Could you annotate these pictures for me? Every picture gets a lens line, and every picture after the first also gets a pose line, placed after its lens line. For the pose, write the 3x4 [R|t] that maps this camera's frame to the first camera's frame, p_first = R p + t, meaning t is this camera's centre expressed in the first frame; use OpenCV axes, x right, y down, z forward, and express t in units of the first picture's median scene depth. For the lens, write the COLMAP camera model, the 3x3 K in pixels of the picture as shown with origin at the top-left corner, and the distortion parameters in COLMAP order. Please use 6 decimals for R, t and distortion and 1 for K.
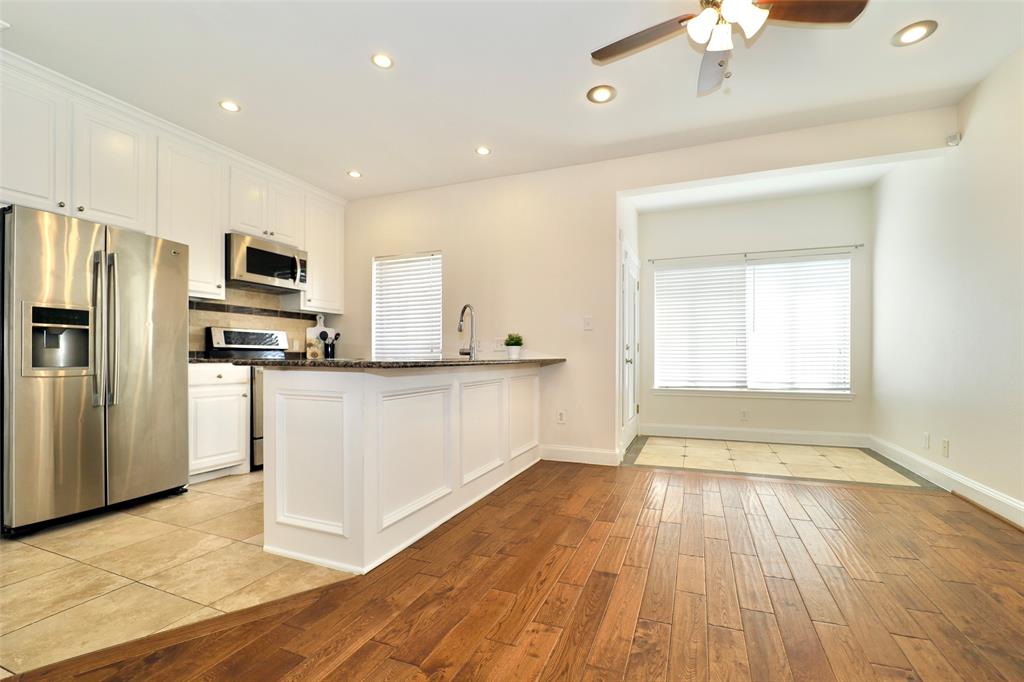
lens RADIAL K [[412.3, 0, 520.2], [0, 412.3, 338.9], [0, 0, 1]] dist [-0.023379, 0.000079]
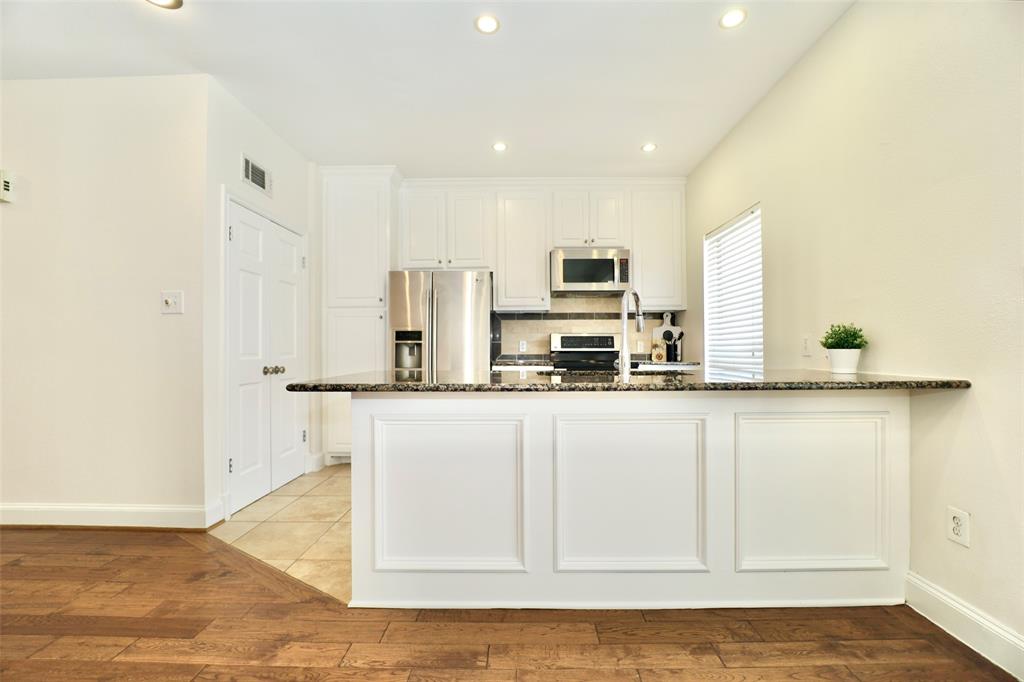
lens RADIAL K [[404.1, 0, 512.0], [0, 404.1, 341.0], [0, 0, 1]] dist [-0.019551, 0.000236]
pose [[0.388357, -0.020472, -0.921282, 0.275522], [0.039303, 0.999211, -0.005636, -0.005888], [0.920670, -0.034021, 0.388855, 0.444910]]
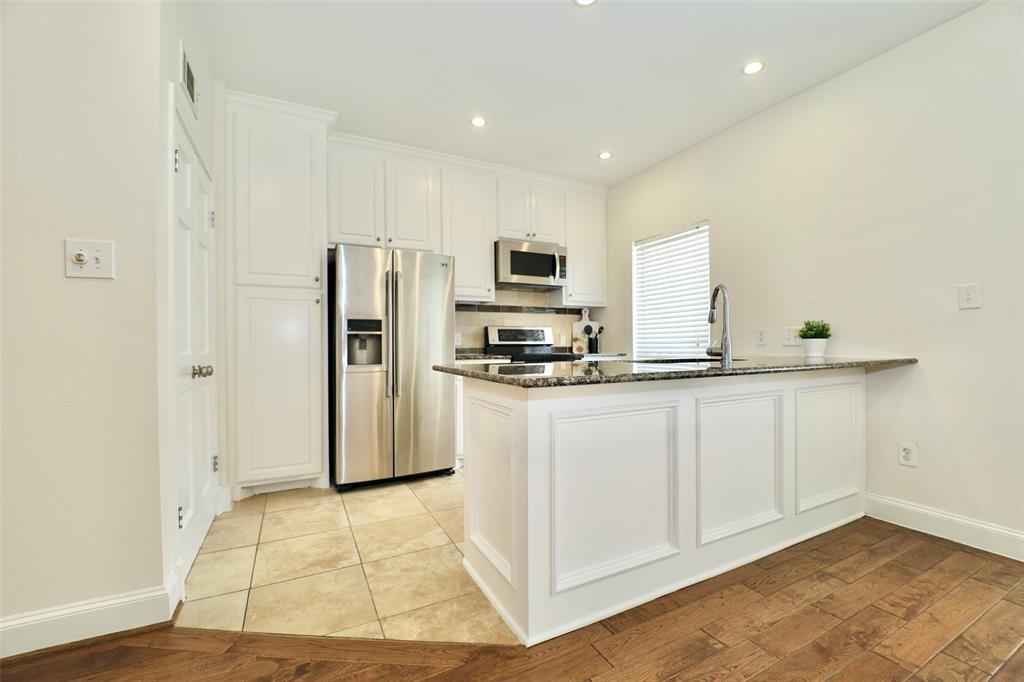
lens RADIAL K [[412.3, 0, 520.2], [0, 412.3, 338.9], [0, 0, 1]] dist [-0.023379, 0.000079]
pose [[0.762192, -0.014958, -0.647178, 0.050807], [0.032944, 0.999334, 0.015701, -0.009353], [0.646513, -0.033288, 0.762177, 0.182063]]
